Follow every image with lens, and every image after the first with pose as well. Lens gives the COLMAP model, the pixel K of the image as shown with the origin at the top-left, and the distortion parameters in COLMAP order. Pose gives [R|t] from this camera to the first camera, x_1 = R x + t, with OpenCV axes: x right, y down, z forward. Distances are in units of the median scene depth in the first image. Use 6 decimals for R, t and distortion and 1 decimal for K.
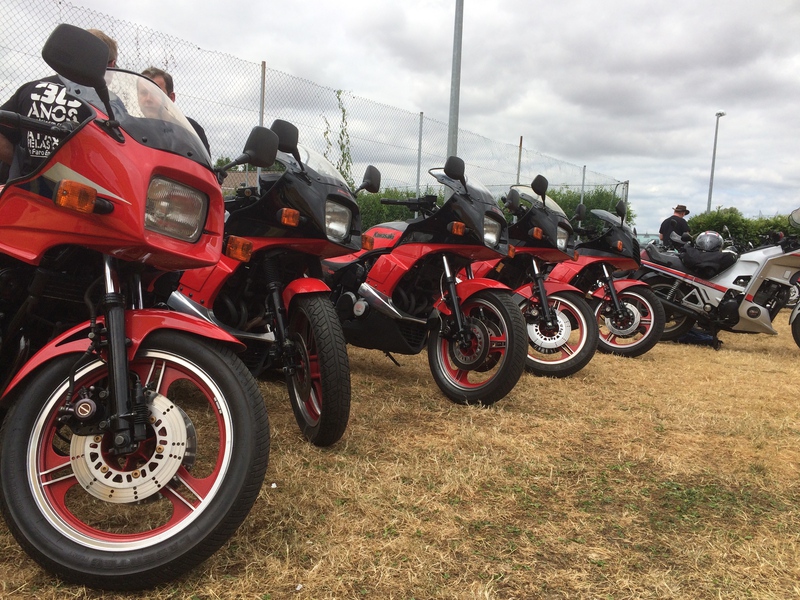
lens RADIAL K [[697.6, 0, 400.0], [0, 697.6, 300.0], [0, 0, 1]] dist [0.111174, -0.170821]
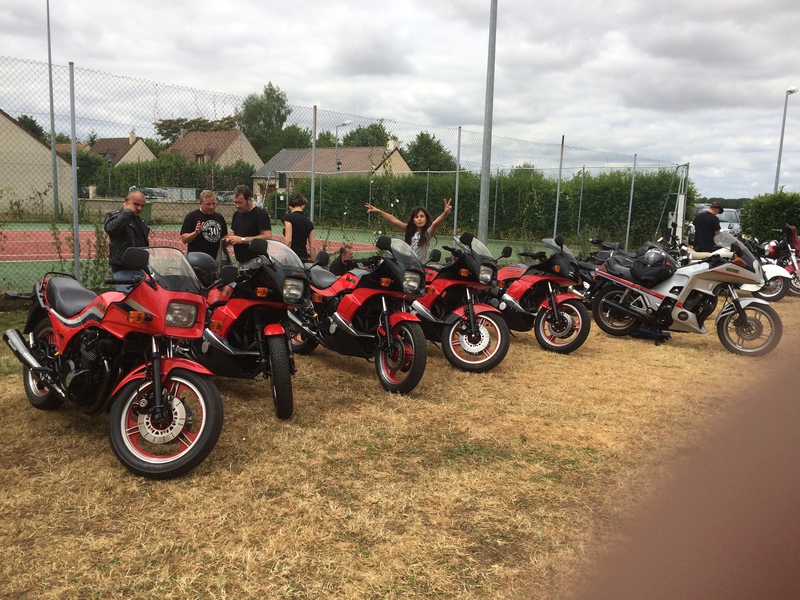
lens RADIAL K [[697.6, 0, 400.0], [0, 697.6, 300.0], [0, 0, 1]] dist [0.111174, -0.170821]
pose [[0.988787, 0.002602, -0.149313, 0.328179], [0.005275, 0.998616, 0.052331, -0.134843], [0.149242, -0.052532, 0.987404, -0.514329]]
